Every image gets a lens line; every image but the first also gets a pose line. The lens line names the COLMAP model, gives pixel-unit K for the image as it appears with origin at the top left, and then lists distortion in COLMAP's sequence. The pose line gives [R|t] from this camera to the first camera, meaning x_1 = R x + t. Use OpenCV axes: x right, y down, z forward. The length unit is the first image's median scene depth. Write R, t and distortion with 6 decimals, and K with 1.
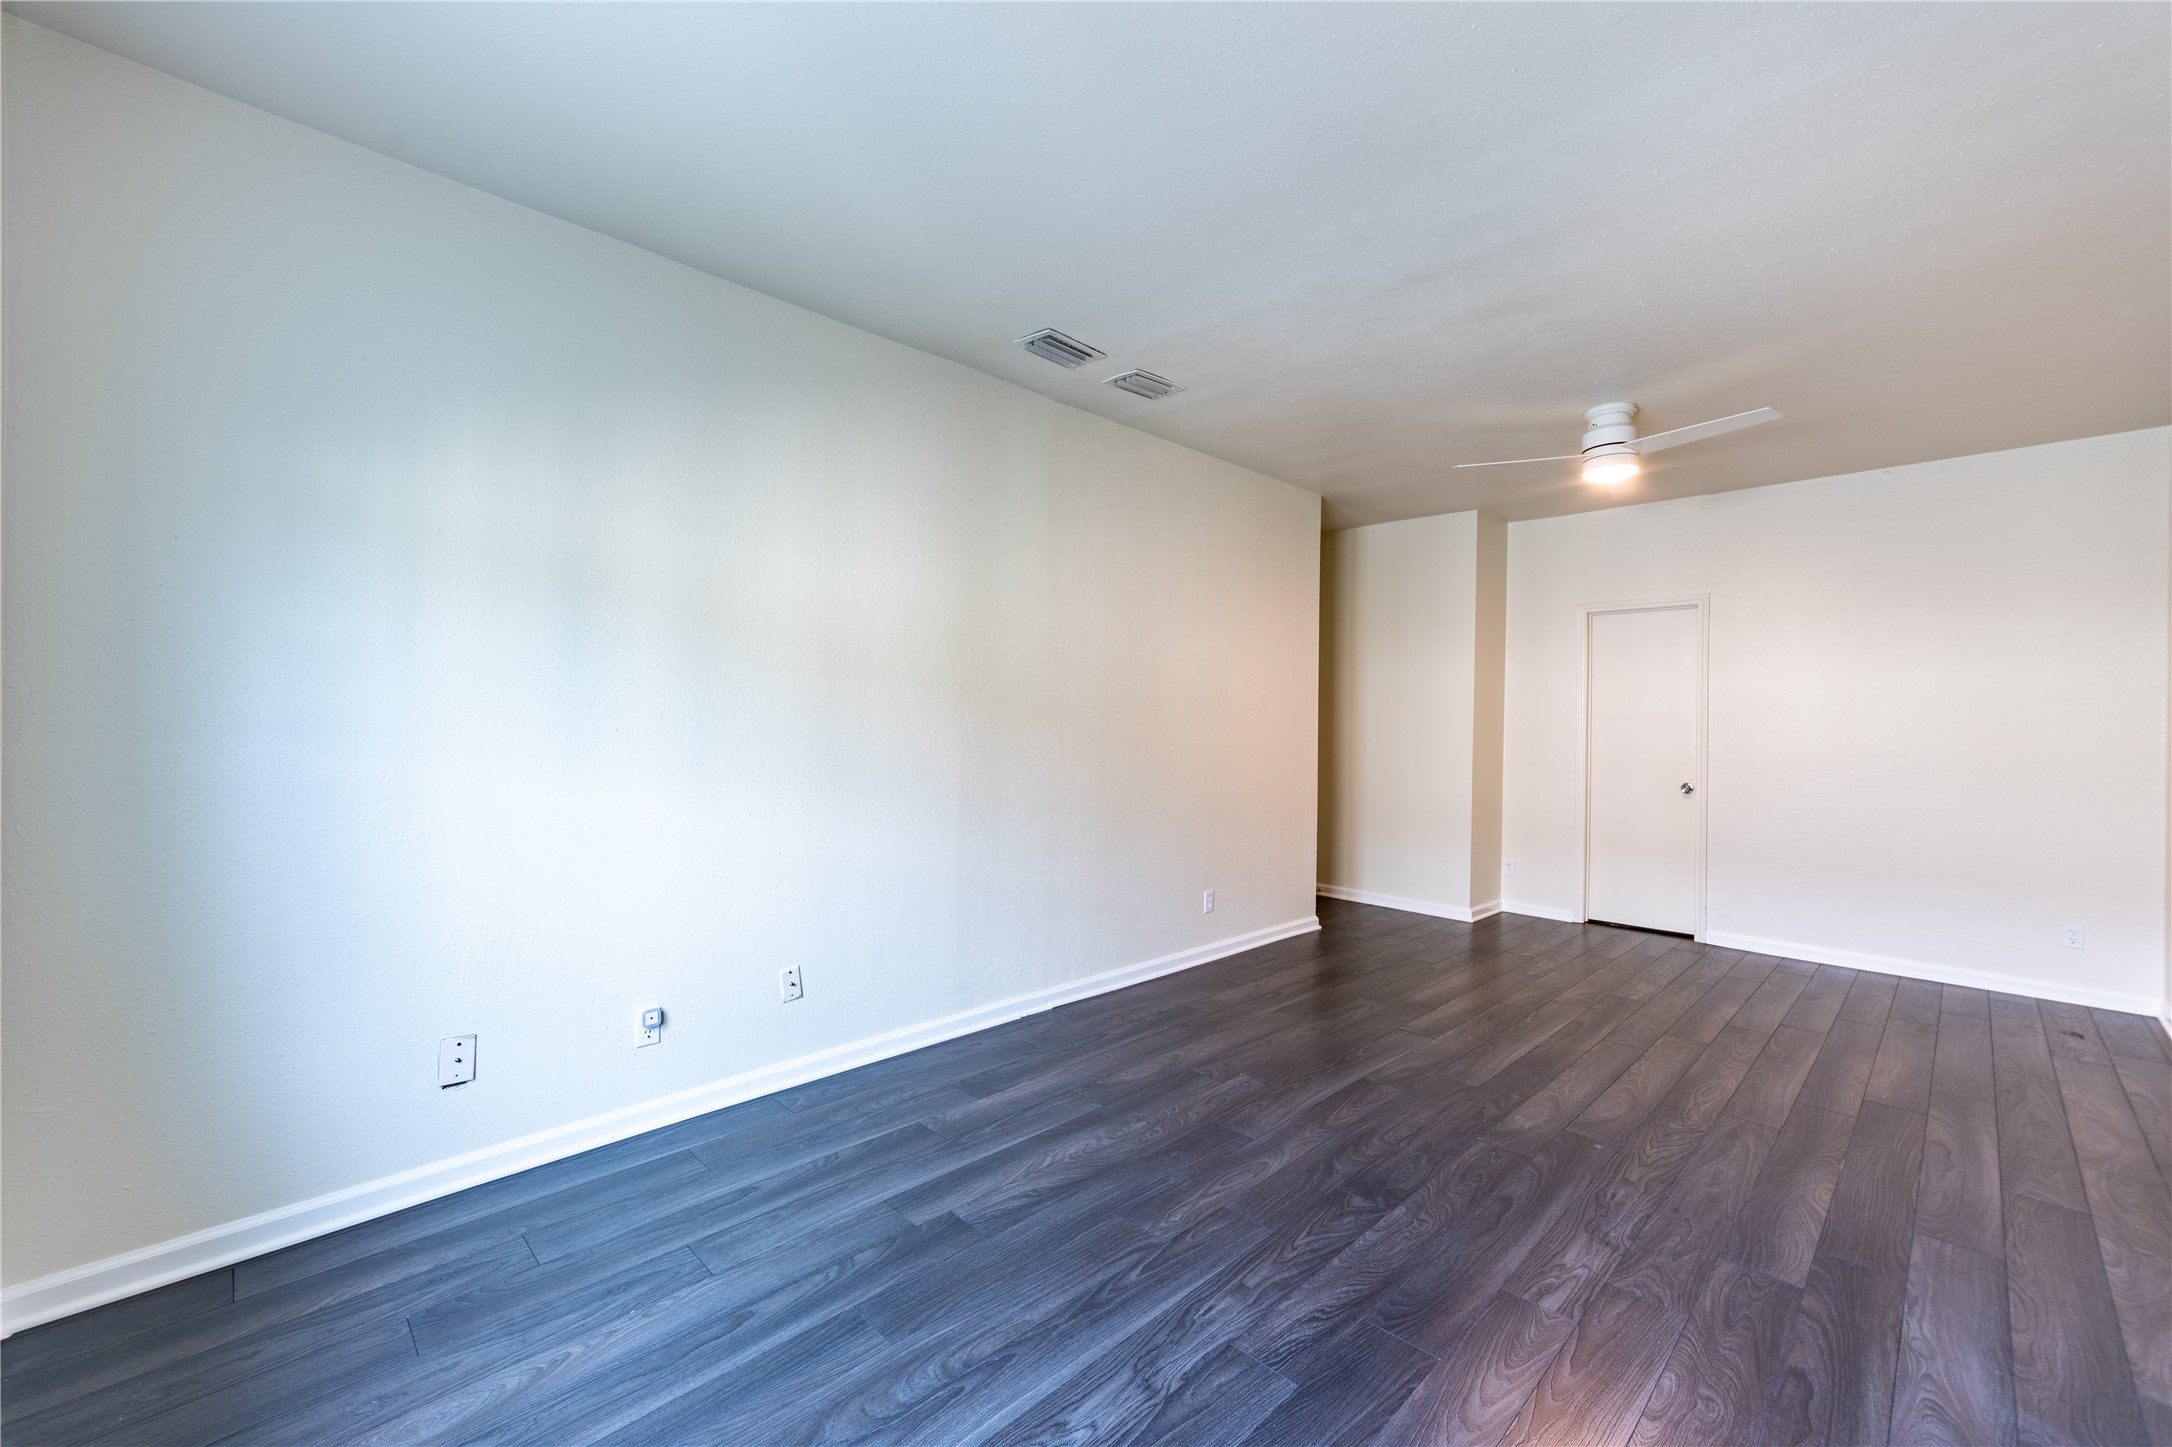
lens RADIAL K [[878.0, 0, 1083.5], [0, 878.0, 733.2], [0, 0, 1]] dist [0.003976, 0.000042]
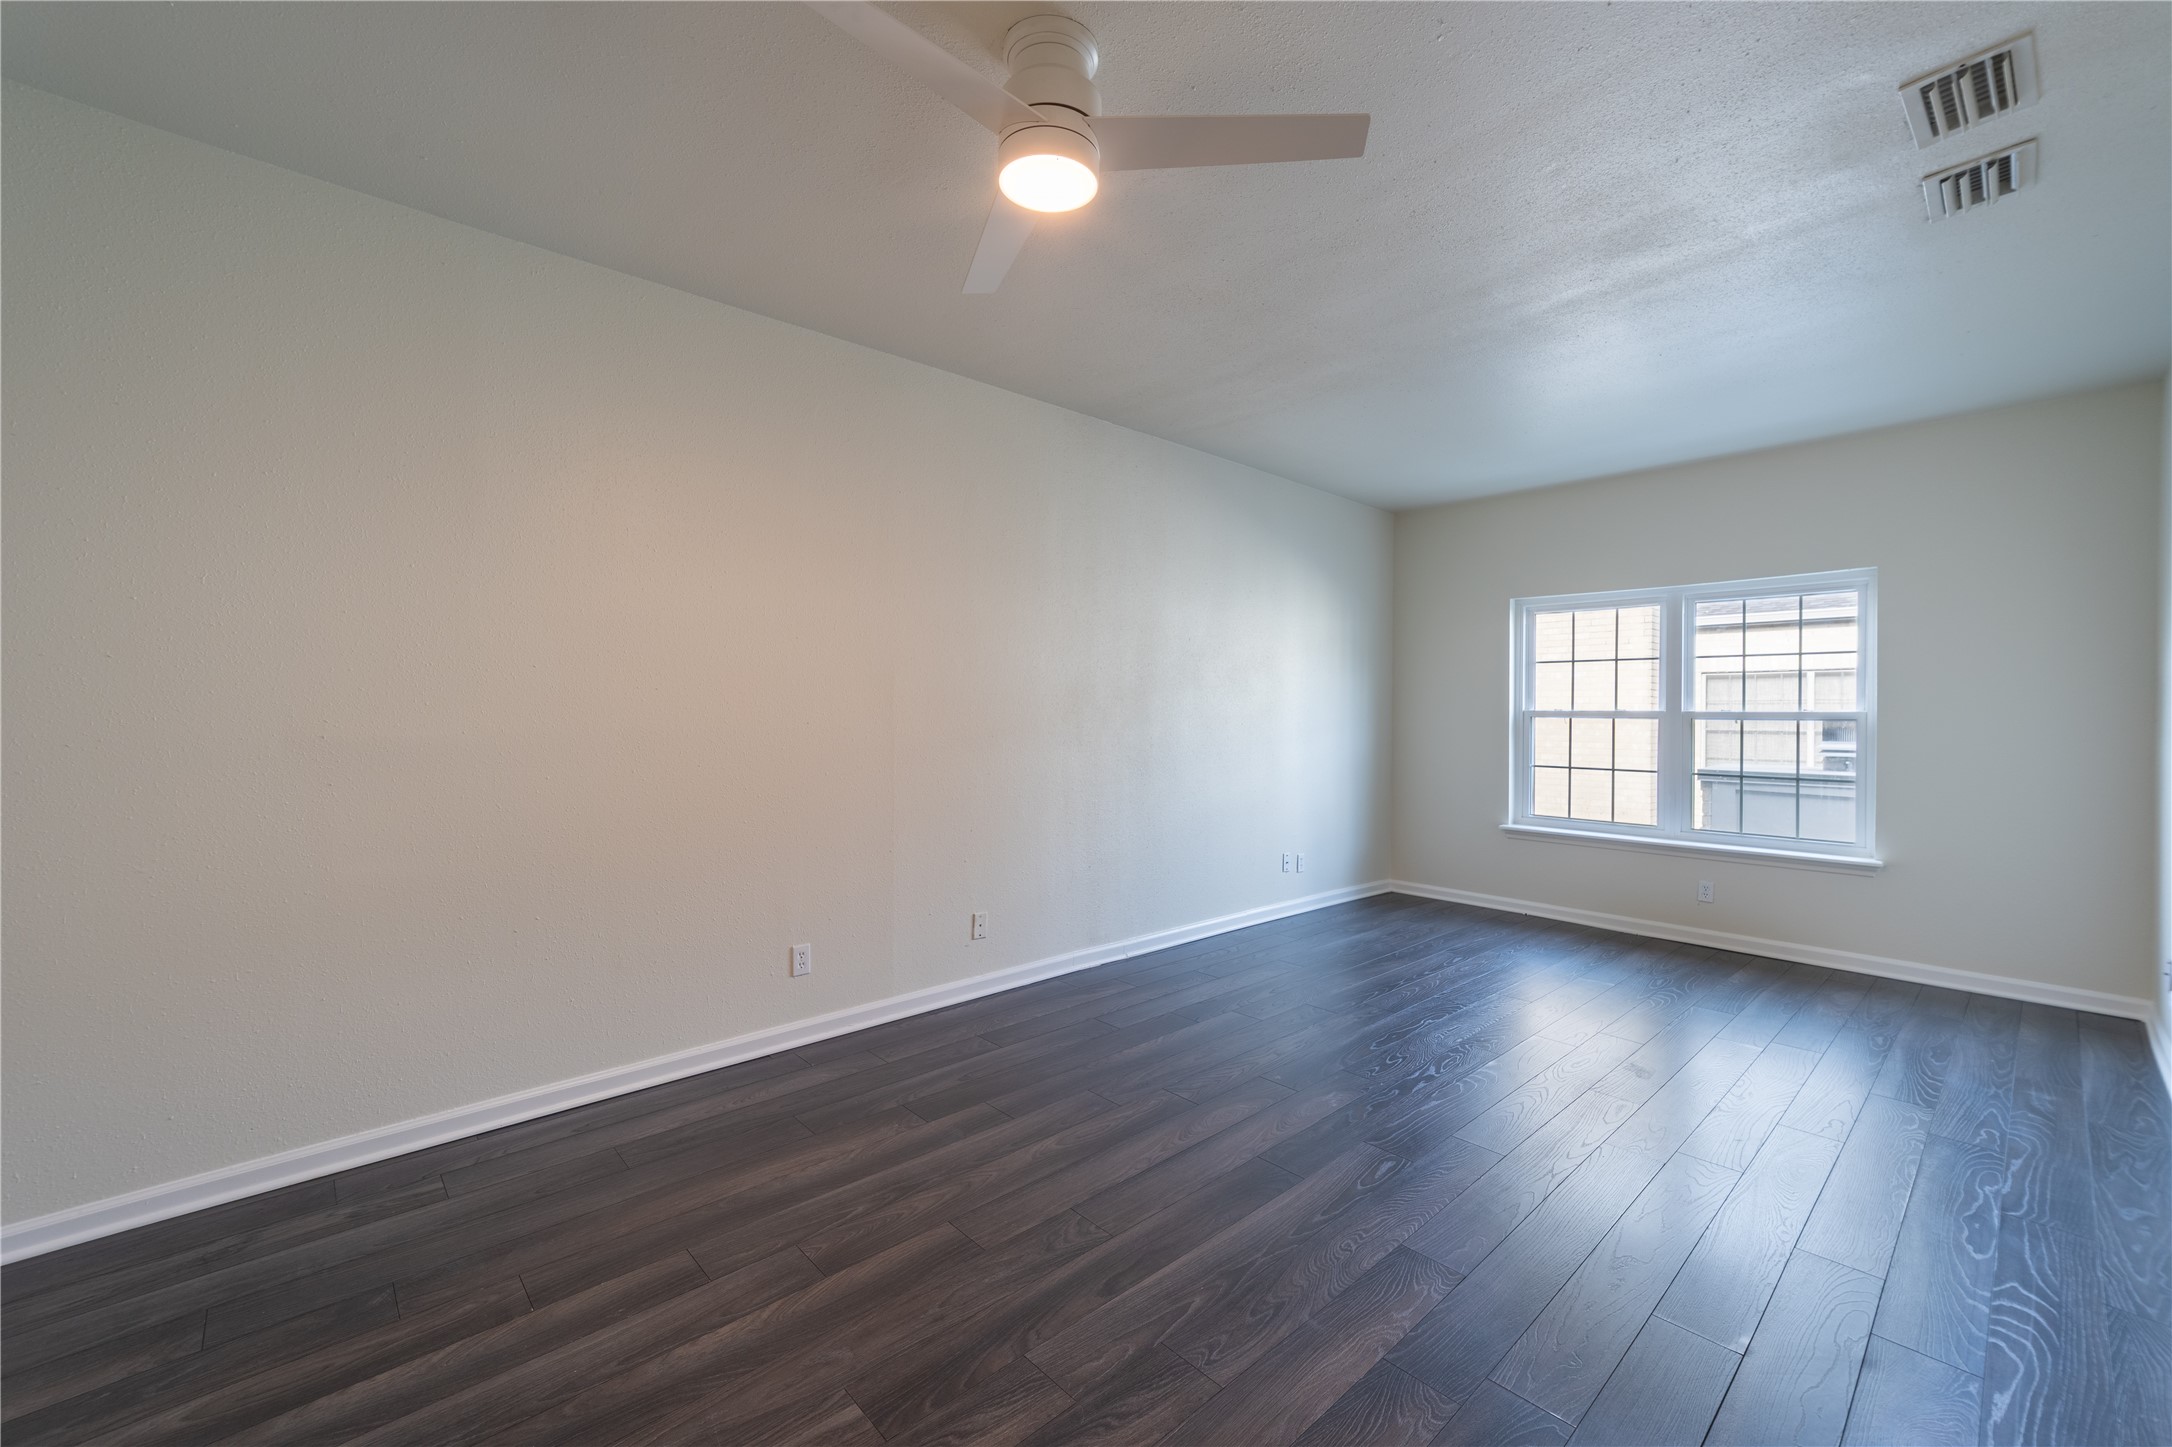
lens RADIAL K [[878.0, 0, 1088.3], [0, 878.0, 713.8], [0, 0, 1]] dist [0.003976, 0.000042]
pose [[-0.999491, -0.028449, 0.014436, 0.674973], [-0.028520, 0.999582, -0.004770, 0.002553], [-0.014295, -0.005180, -0.999884, 1.763232]]
